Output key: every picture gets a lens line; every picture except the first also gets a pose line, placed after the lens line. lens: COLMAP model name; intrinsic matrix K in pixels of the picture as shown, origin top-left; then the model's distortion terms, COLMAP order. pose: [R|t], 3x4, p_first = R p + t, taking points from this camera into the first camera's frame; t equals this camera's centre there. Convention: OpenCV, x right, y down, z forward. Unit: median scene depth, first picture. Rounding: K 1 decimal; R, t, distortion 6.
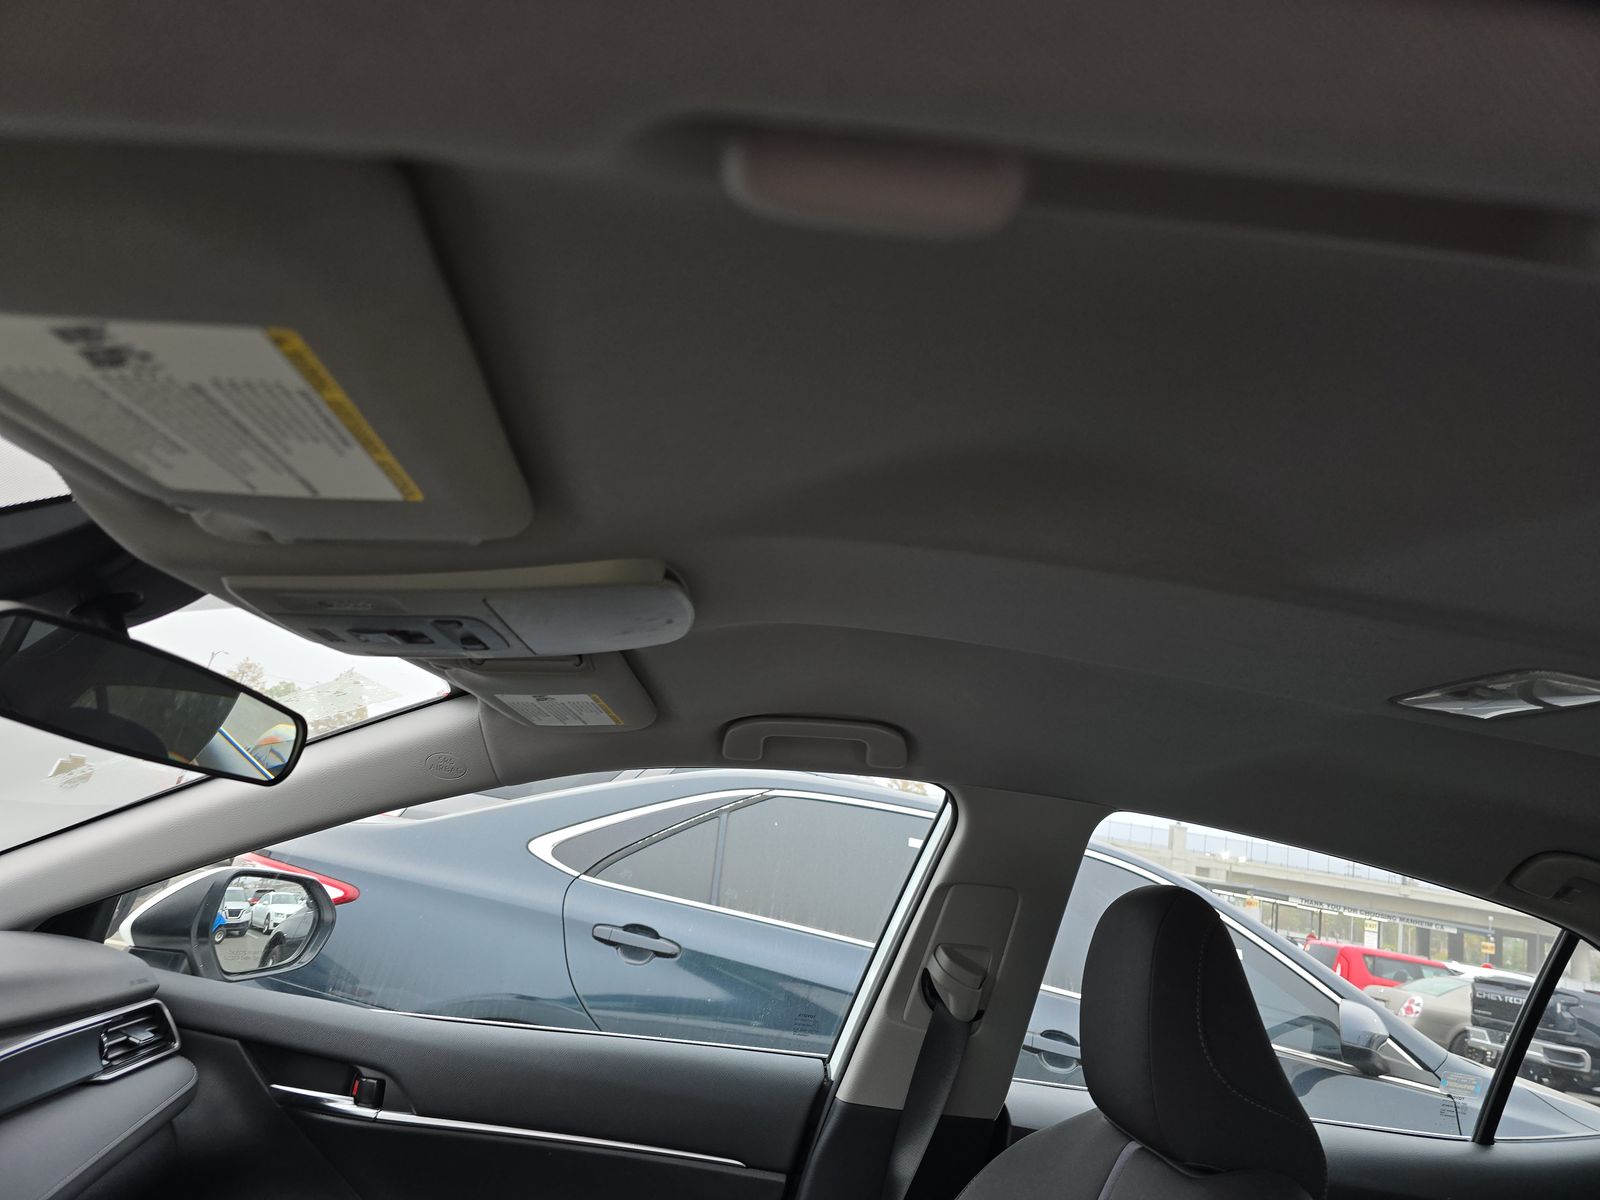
lens RADIAL K [[1061.7, 0, 797.7], [0, 1061.7, 593.2], [0, 0, 1]] dist [0.075674, -0.069671]
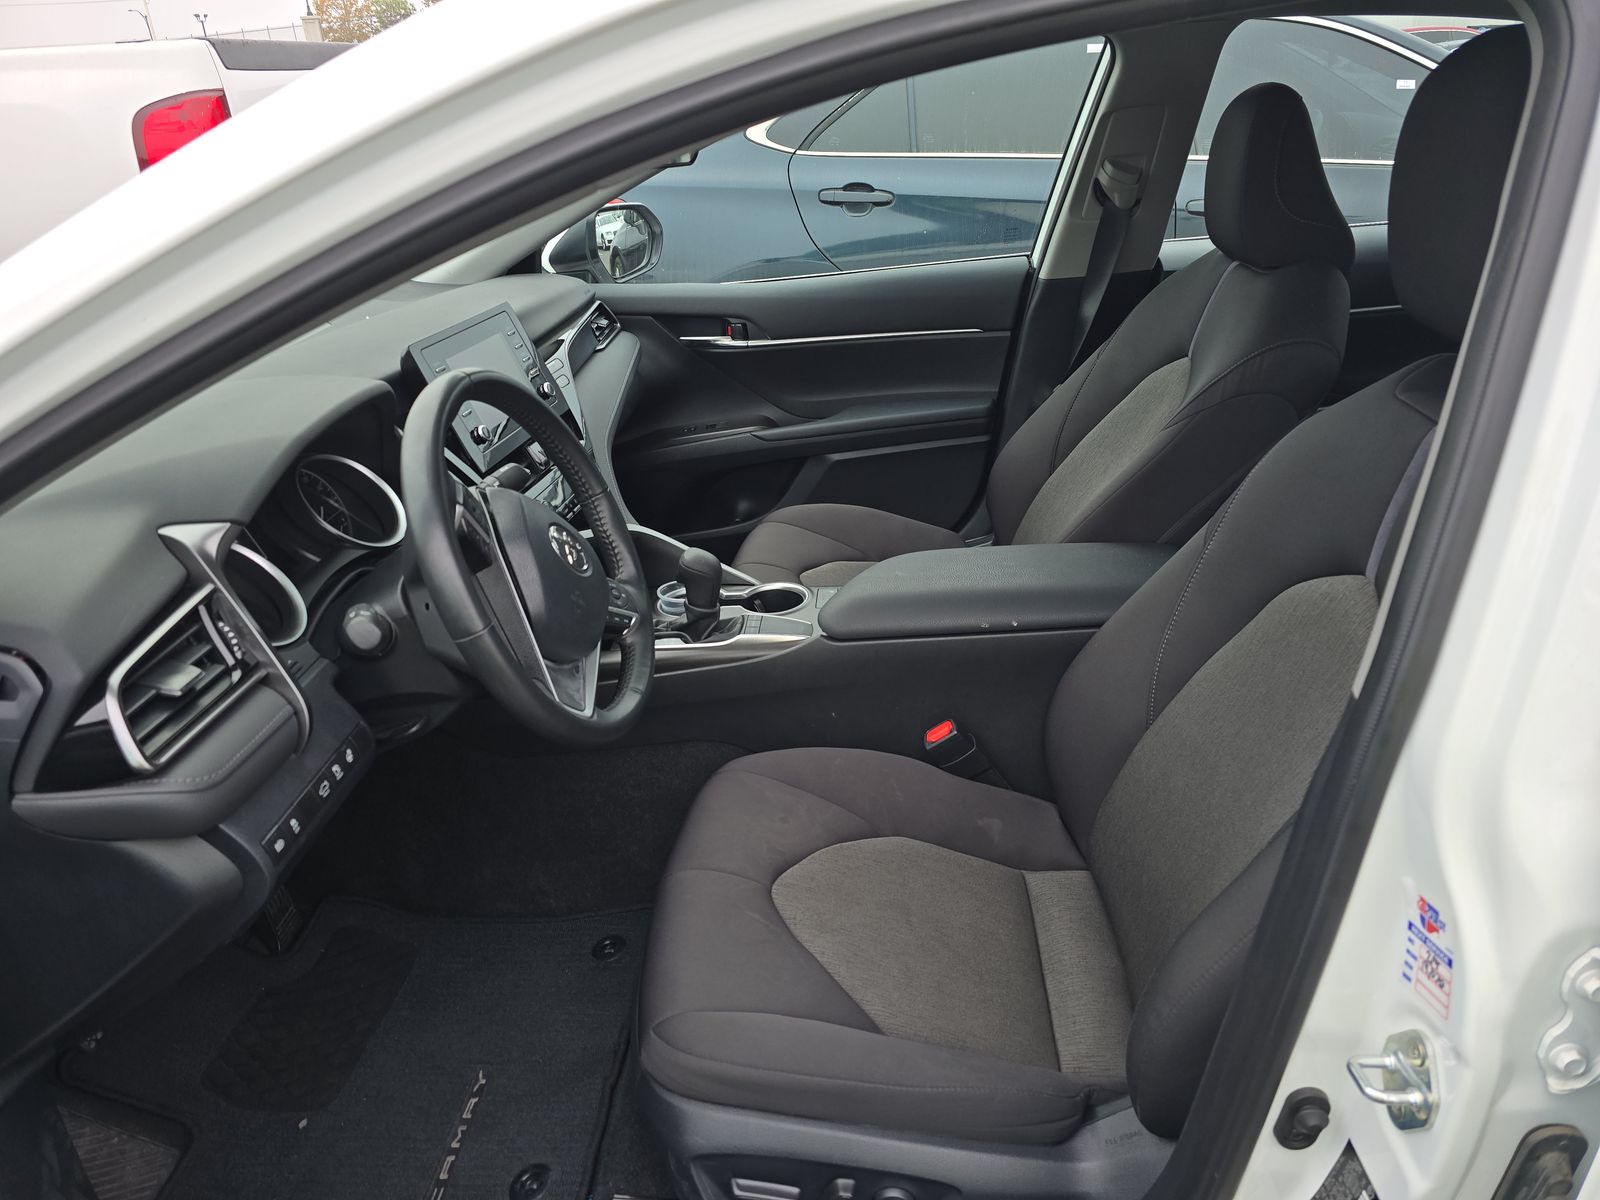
lens RADIAL K [[1061.7, 0, 797.7], [0, 1061.7, 593.2], [0, 0, 1]] dist [0.075674, -0.069671]
pose [[0.966944, -0.128492, -0.220248, -0.015797], [0.239070, 0.757253, 0.607793, -0.174951], [0.088687, -0.640357, 0.762940, -0.423839]]
